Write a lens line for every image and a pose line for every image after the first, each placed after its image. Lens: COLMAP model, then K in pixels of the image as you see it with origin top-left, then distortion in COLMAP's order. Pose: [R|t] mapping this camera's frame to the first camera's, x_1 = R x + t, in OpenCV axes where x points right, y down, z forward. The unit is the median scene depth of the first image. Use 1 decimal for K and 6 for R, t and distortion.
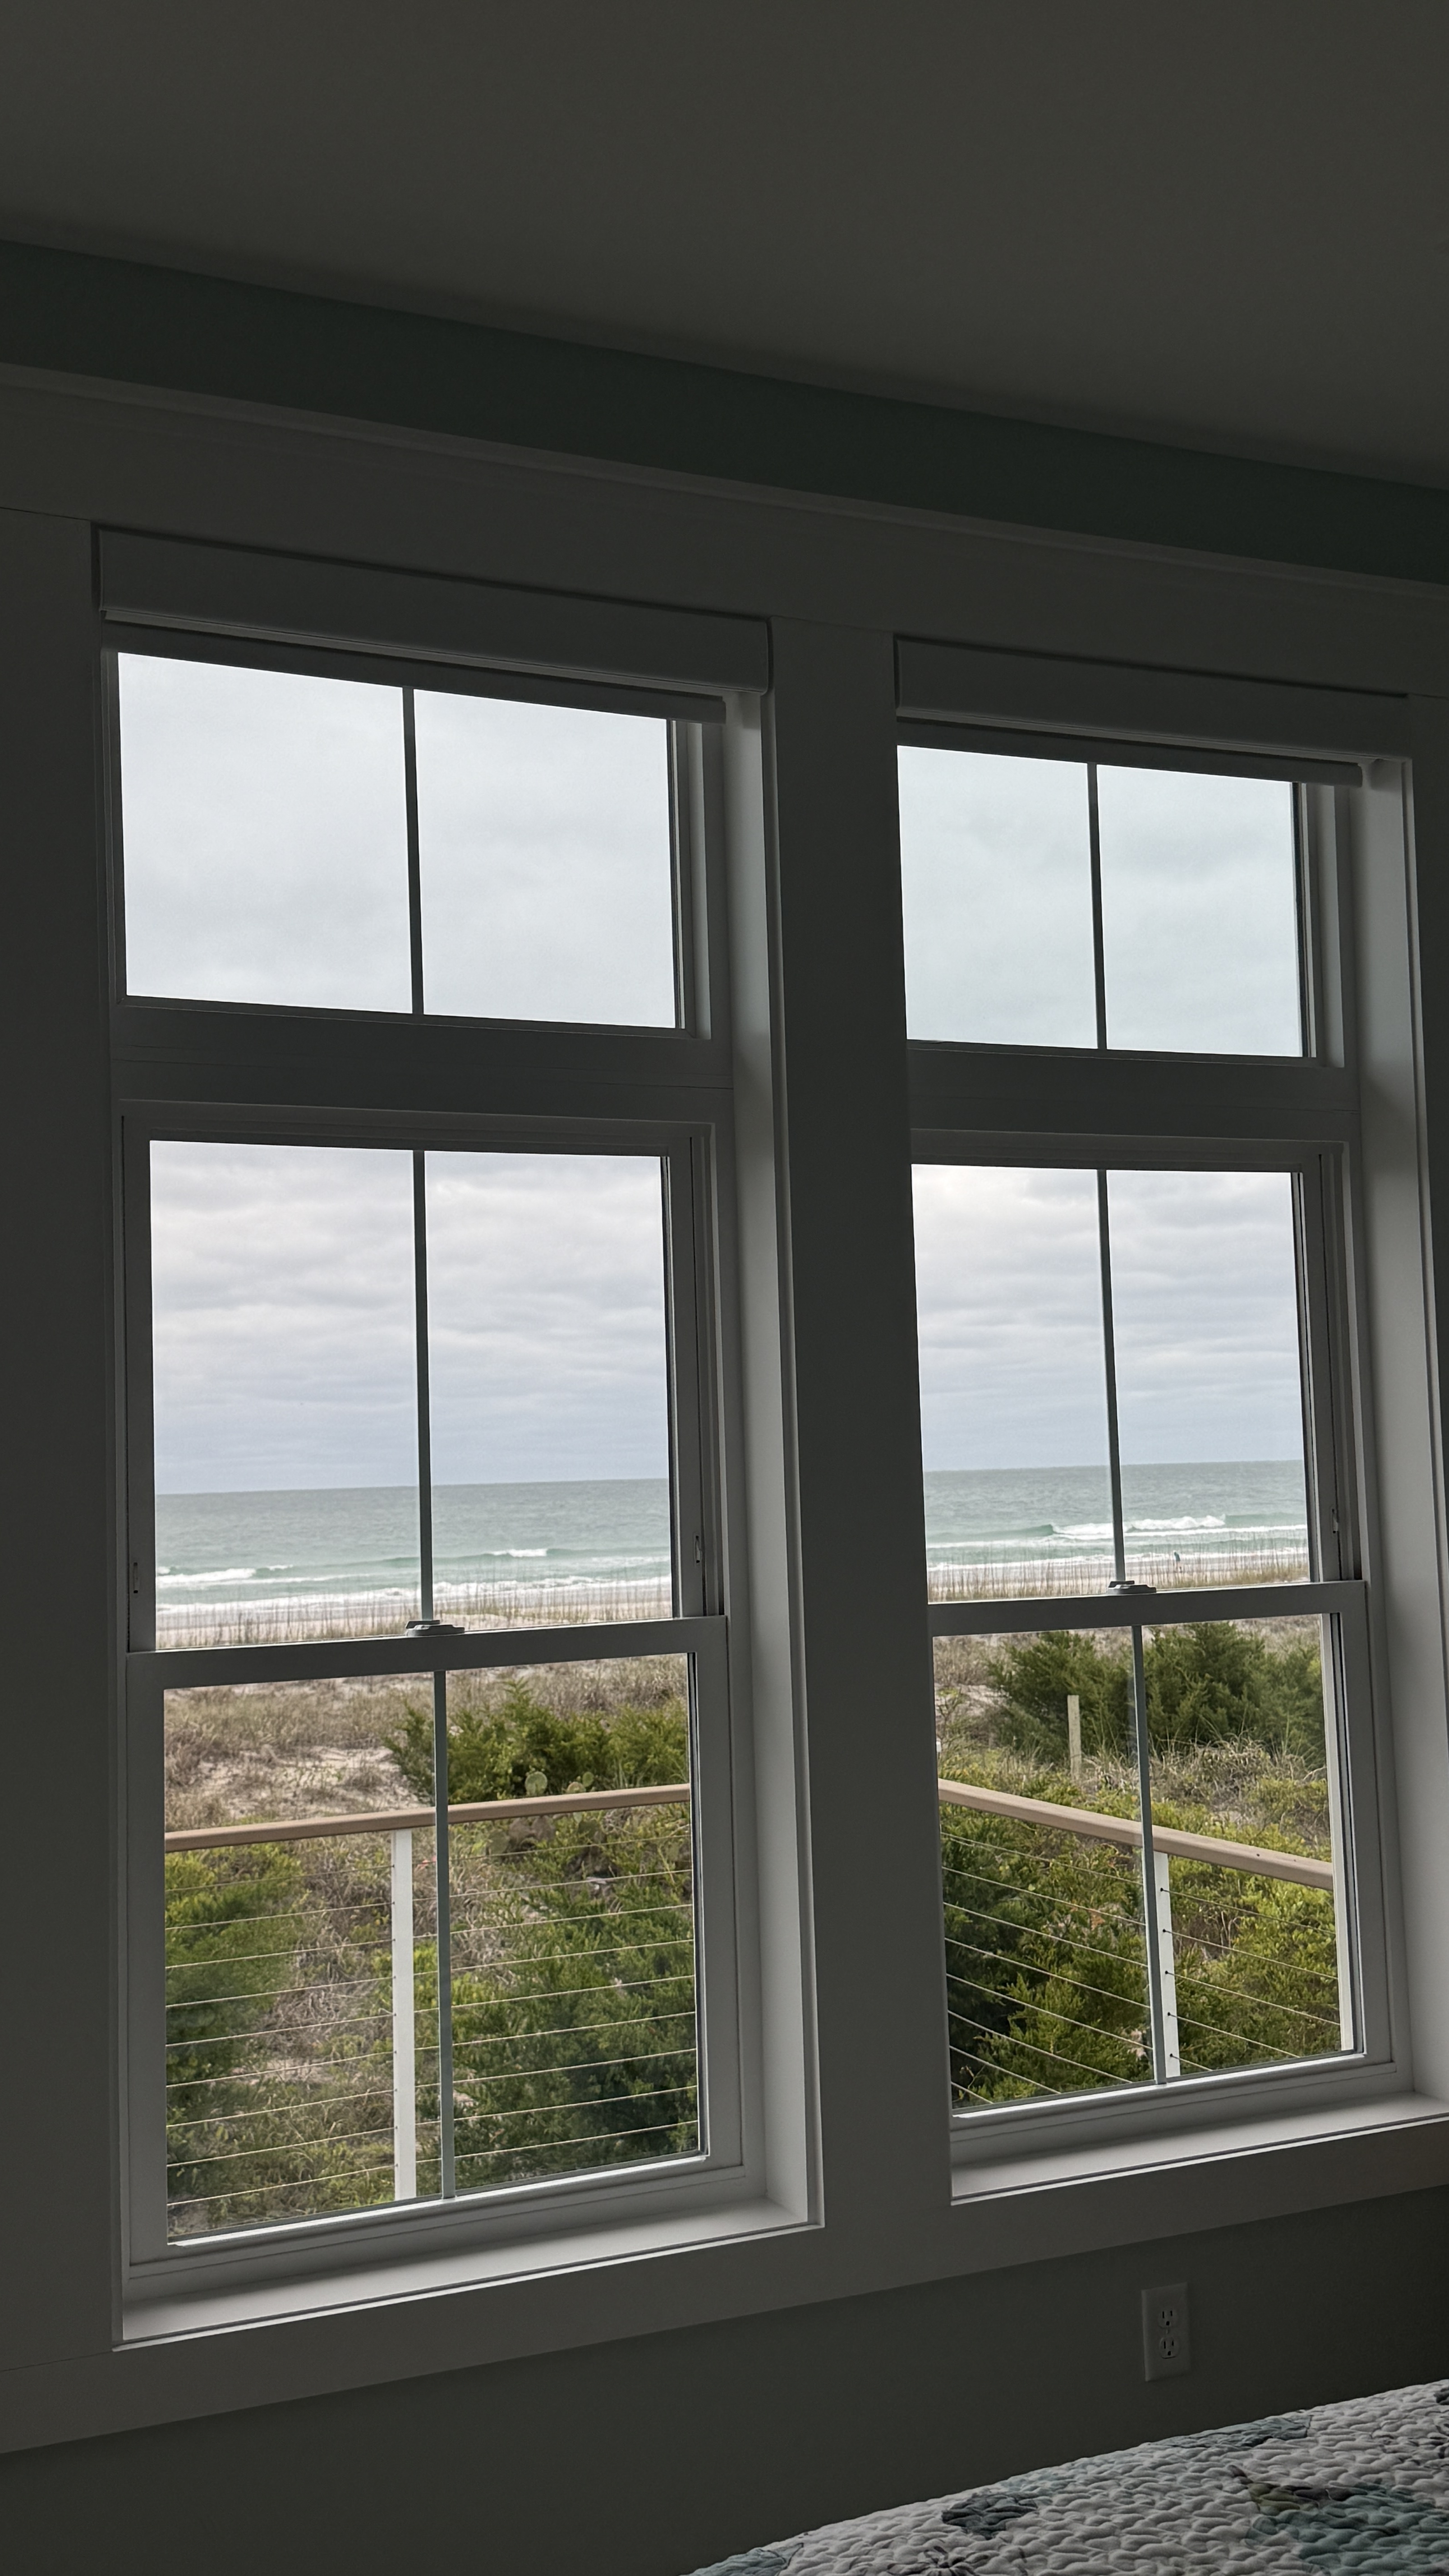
lens RADIAL K [[2495.8, 0, 724.5], [0, 2495.8, 1298.0], [0, 0, 1]] dist [0.055786, 0.000000]
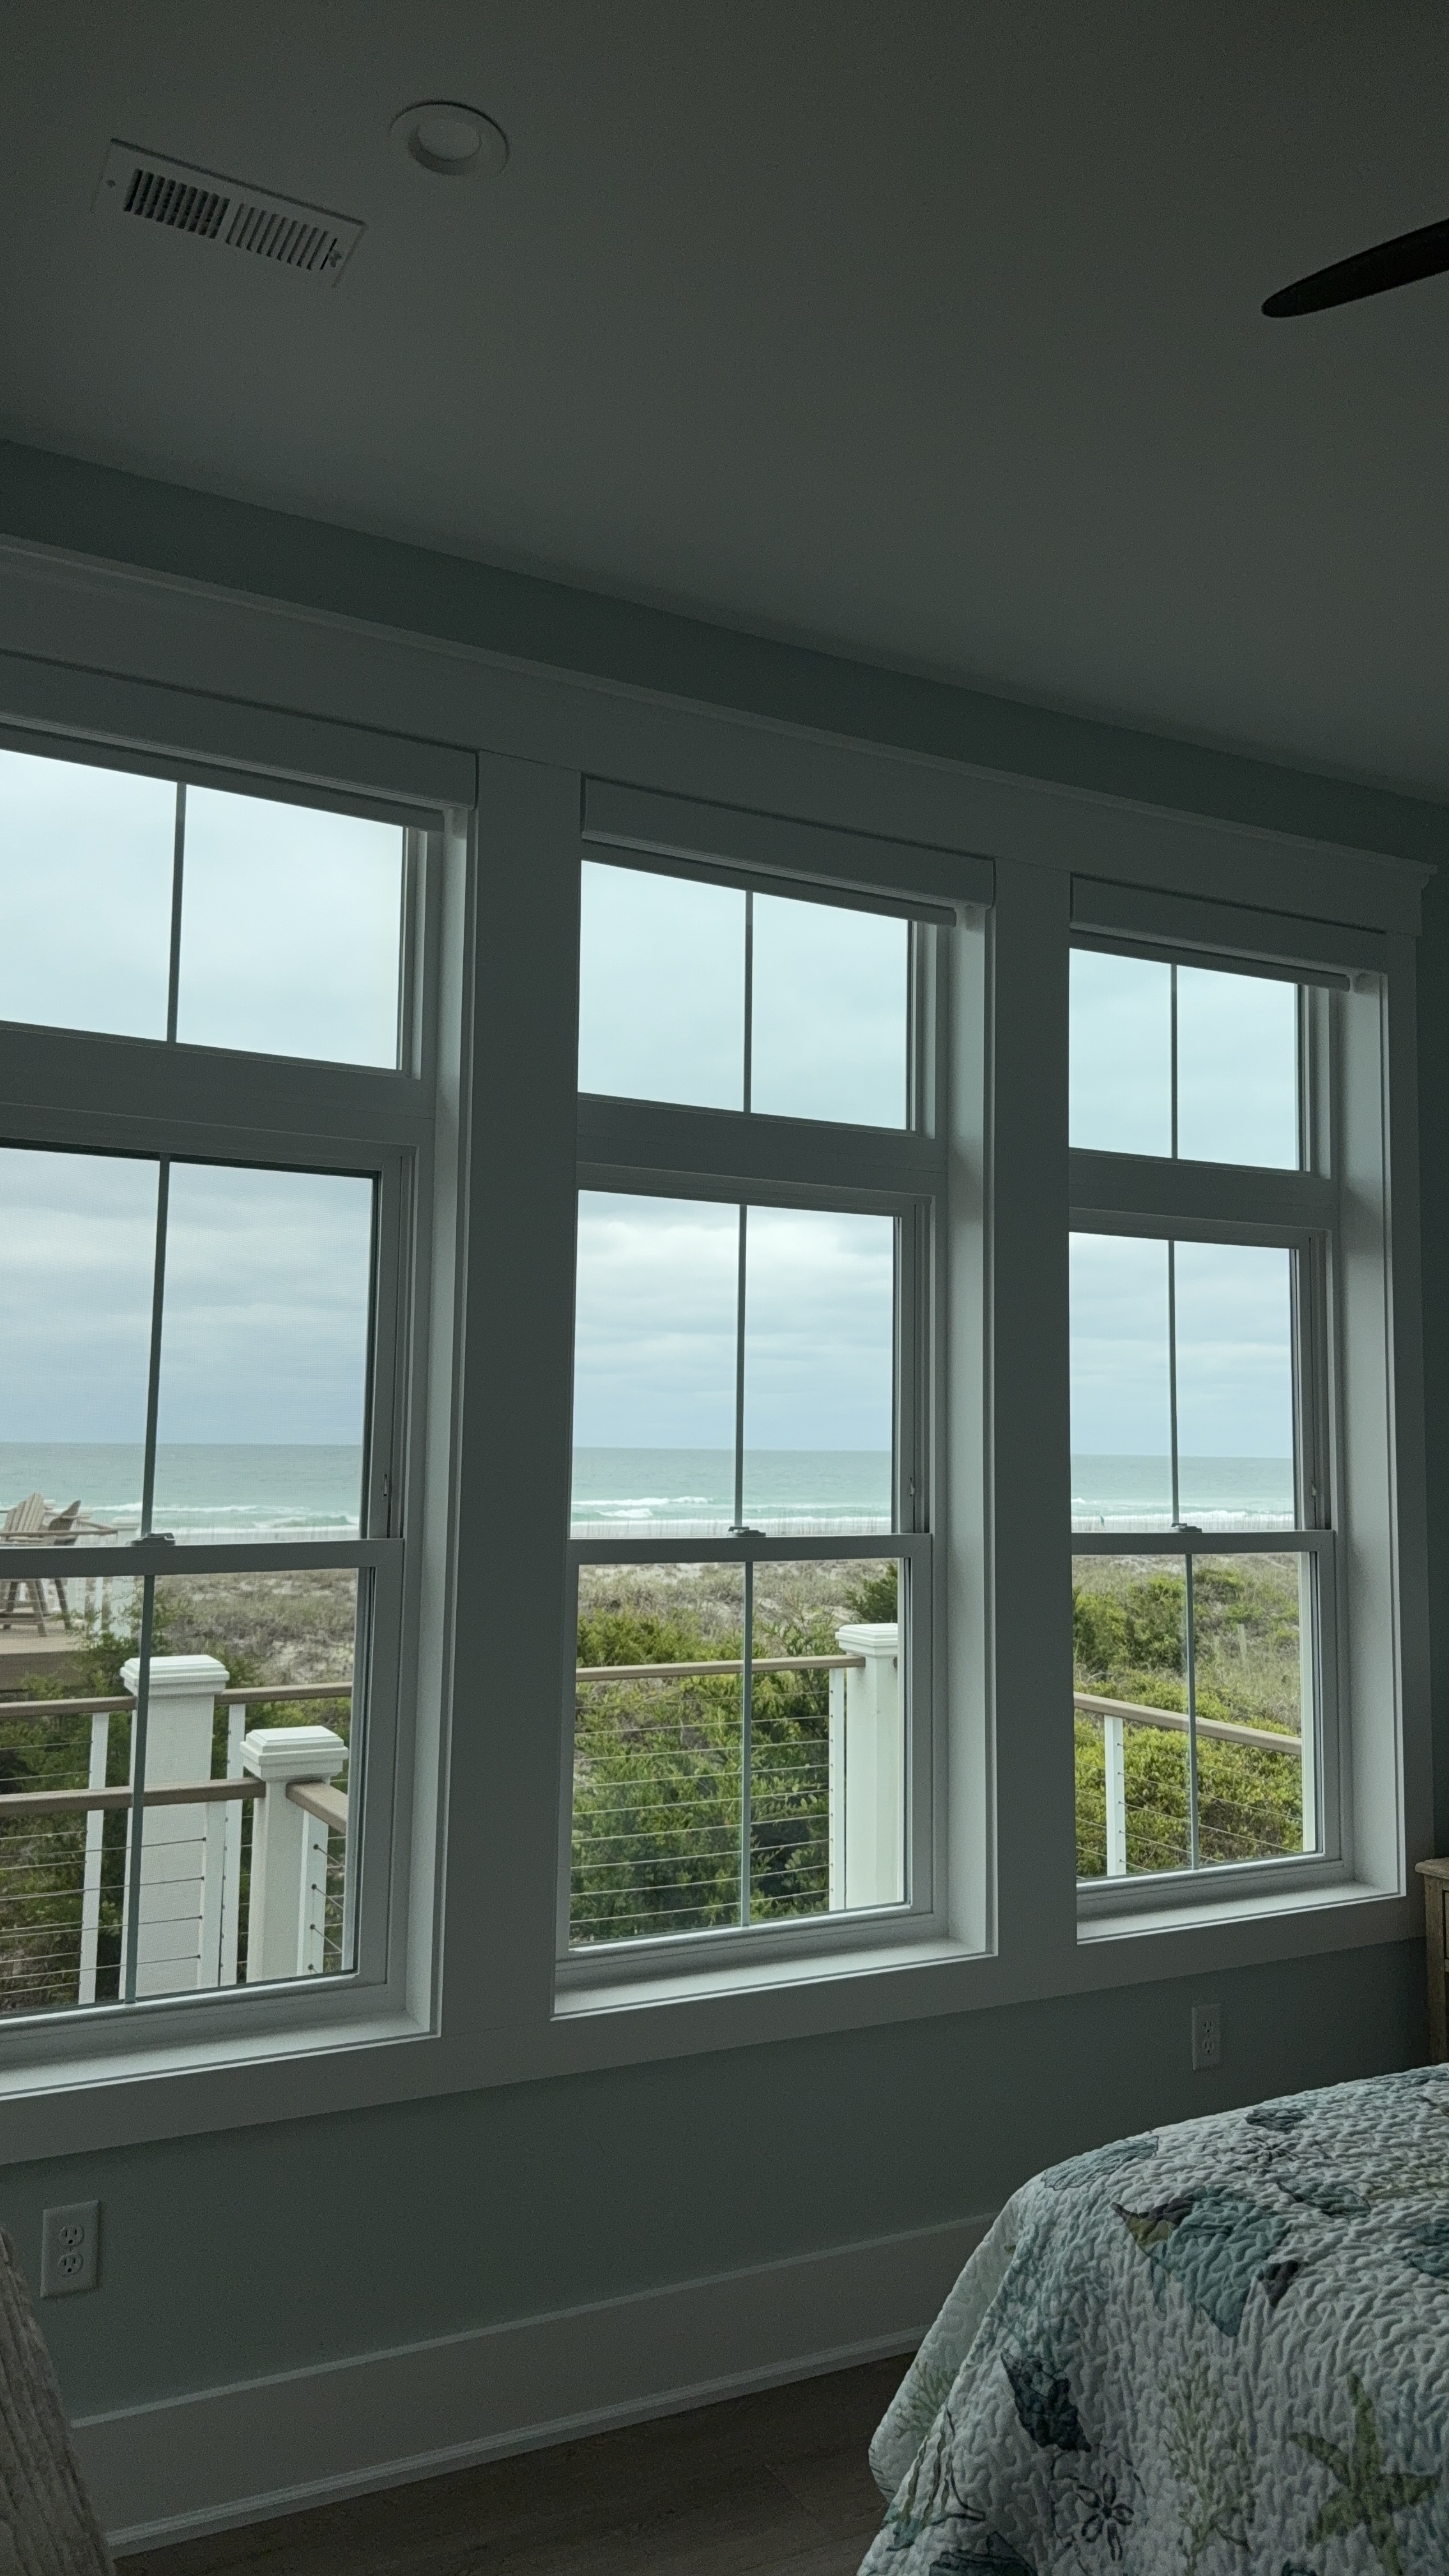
lens RADIAL K [[1827.5, 0, 725.3], [0, 1827.5, 1275.5], [0, 0, 1]] dist [0.023484, -0.005401]
pose [[0.997601, 0.046919, 0.050897, -0.179573], [-0.045692, 0.998642, -0.025019, 0.008236], [-0.052002, 0.022634, 0.998390, -0.060649]]
